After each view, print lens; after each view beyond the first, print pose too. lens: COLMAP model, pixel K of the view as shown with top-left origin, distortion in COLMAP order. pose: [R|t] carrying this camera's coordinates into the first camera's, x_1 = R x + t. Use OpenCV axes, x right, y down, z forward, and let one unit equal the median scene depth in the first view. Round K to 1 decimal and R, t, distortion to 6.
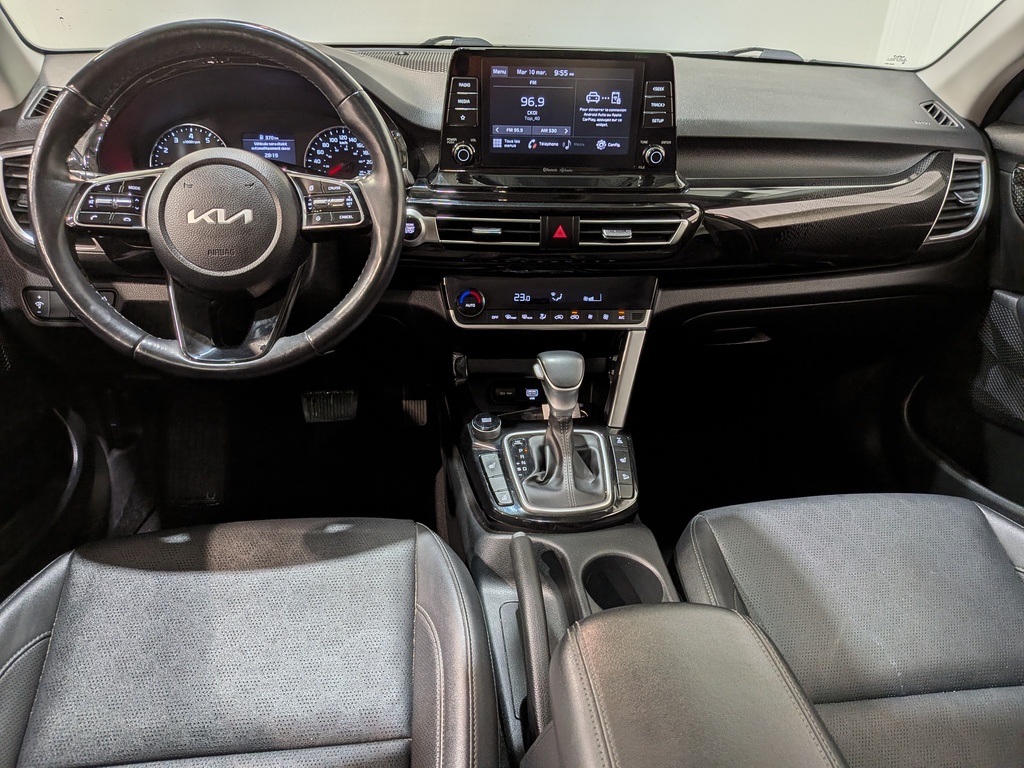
lens RADIAL K [[739.3, 0, 514.3], [0, 739.3, 388.0], [0, 0, 1]] dist [0.055594, -0.092569]
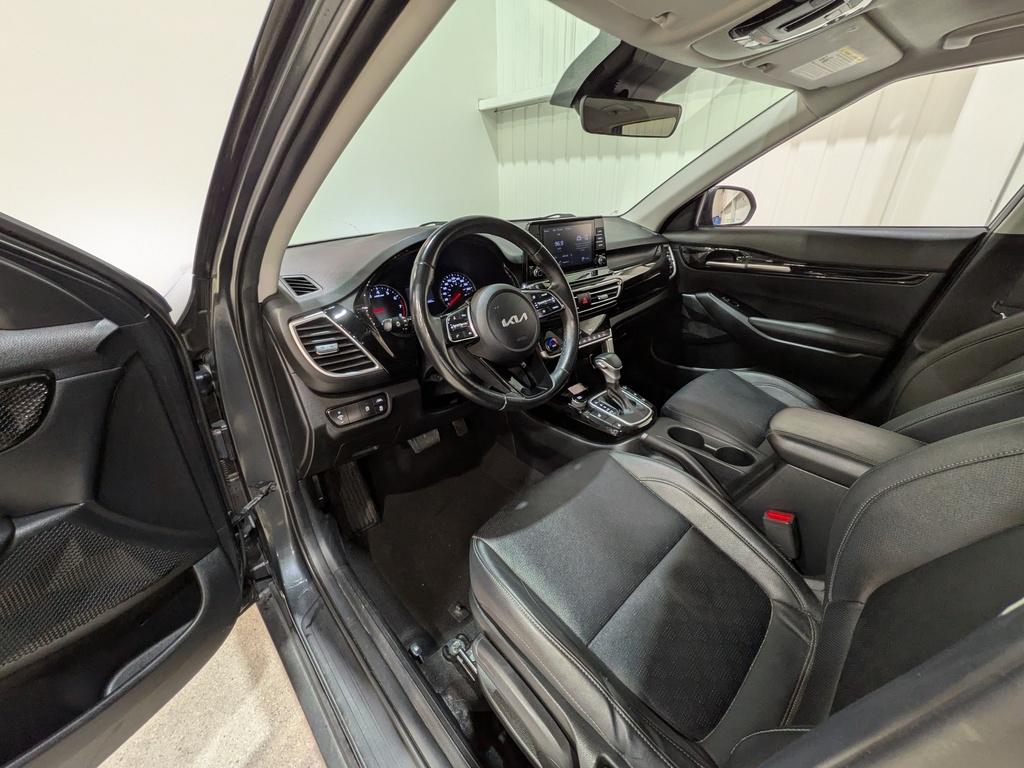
lens RADIAL K [[404.4, 0, 519.7], [0, 404.4, 380.5], [0, 0, 1]] dist [0.002403, 0.000857]
pose [[0.806697, -0.296192, 0.511381, -0.747088], [0.324893, 0.945107, 0.034891, -0.096182], [-0.493645, 0.137998, 0.858645, 0.132976]]
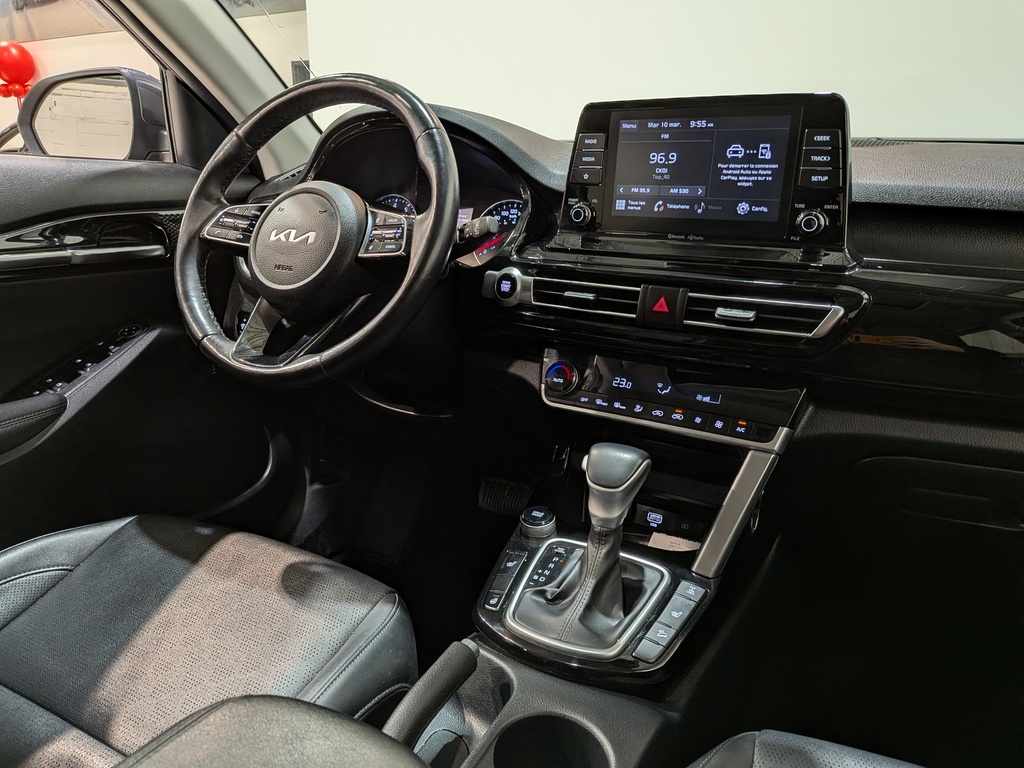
lens RADIAL K [[739.3, 0, 492.1], [0, 739.3, 387.4], [0, 0, 1]] dist [0.055594, -0.092569]
pose [[0.802706, 0.147483, -0.577850, 0.395605], [-0.274889, 0.951370, -0.139039, 0.039330], [0.529244, 0.270452, 0.804212, 0.274481]]
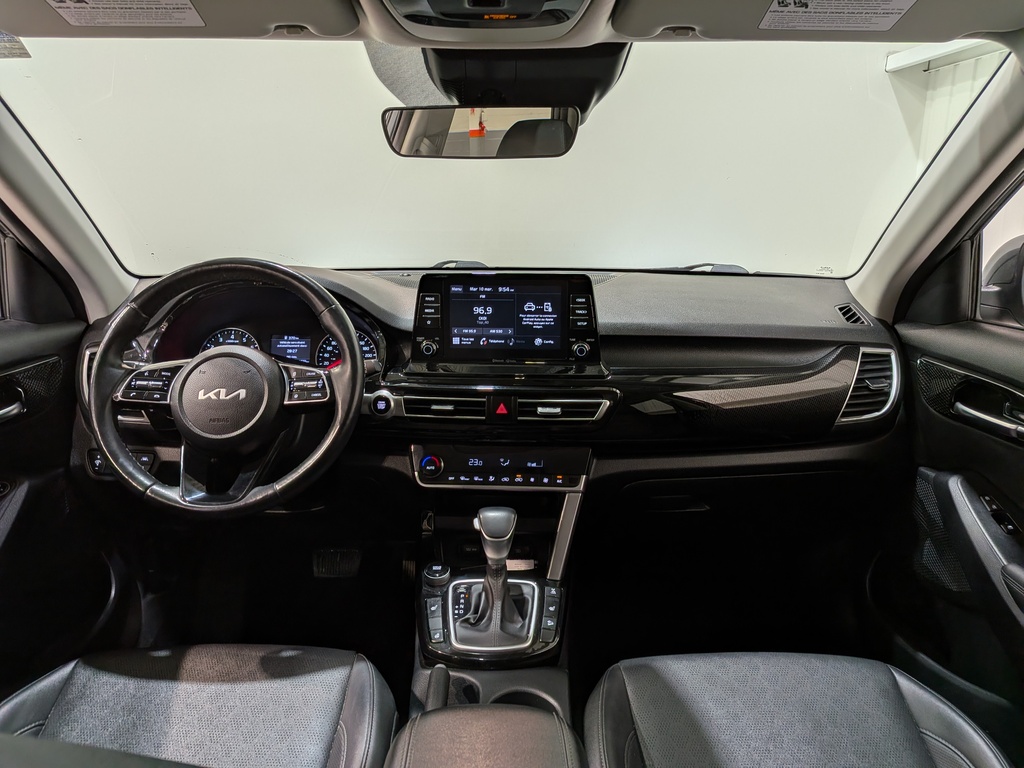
lens RADIAL K [[739.3, 0, 513.5], [0, 739.3, 369.6], [0, 0, 1]] dist [0.055594, -0.092569]
pose [[0.991775, -0.000300, -0.127994, 0.238078], [-0.034741, 0.961825, -0.271453, 0.058409], [0.123189, 0.273667, 0.953903, -0.182516]]
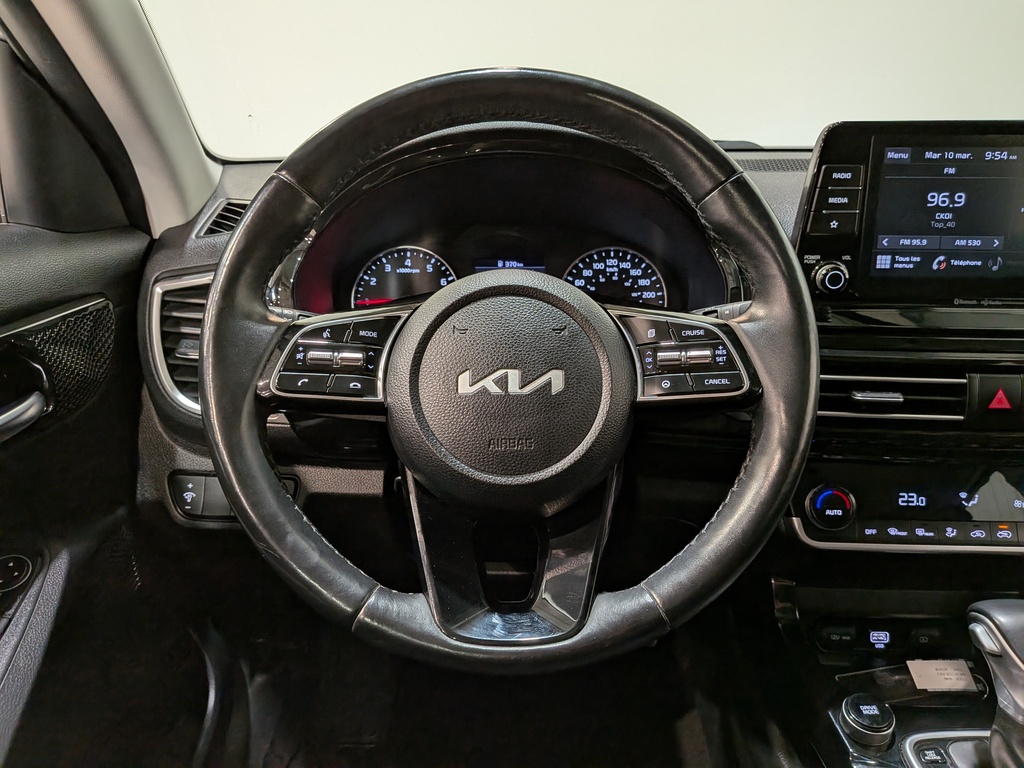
lens RADIAL K [[739.3, 0, 509.1], [0, 739.3, 397.4], [0, 0, 1]] dist [0.055594, -0.092569]
pose [[0.990566, 0.010059, -0.136667, -0.253980], [-0.032816, 0.985697, -0.165303, -0.098468], [0.133050, 0.168229, 0.976728, 0.350883]]
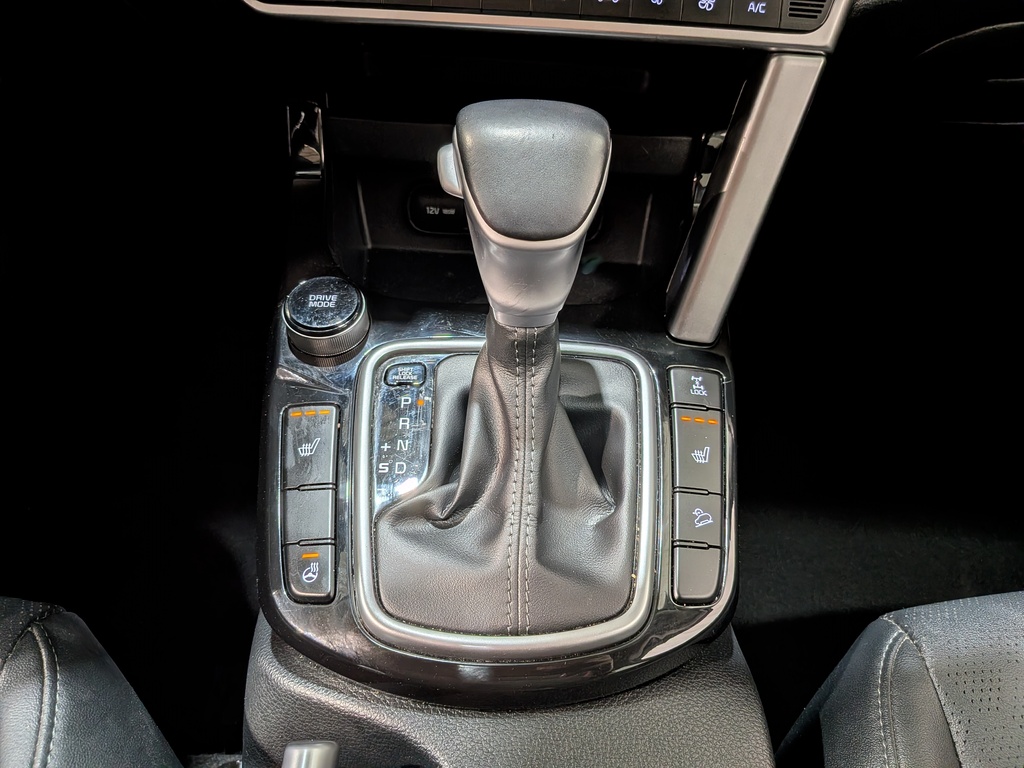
lens RADIAL K [[739.3, 0, 513.2], [0, 739.3, 367.3], [0, 0, 1]] dist [0.055594, -0.092569]
pose [[0.991976, 0.090813, -0.087959, 0.089500], [-0.064283, 0.961379, 0.267617, -0.027543], [0.108865, -0.259815, 0.959502, 0.687087]]
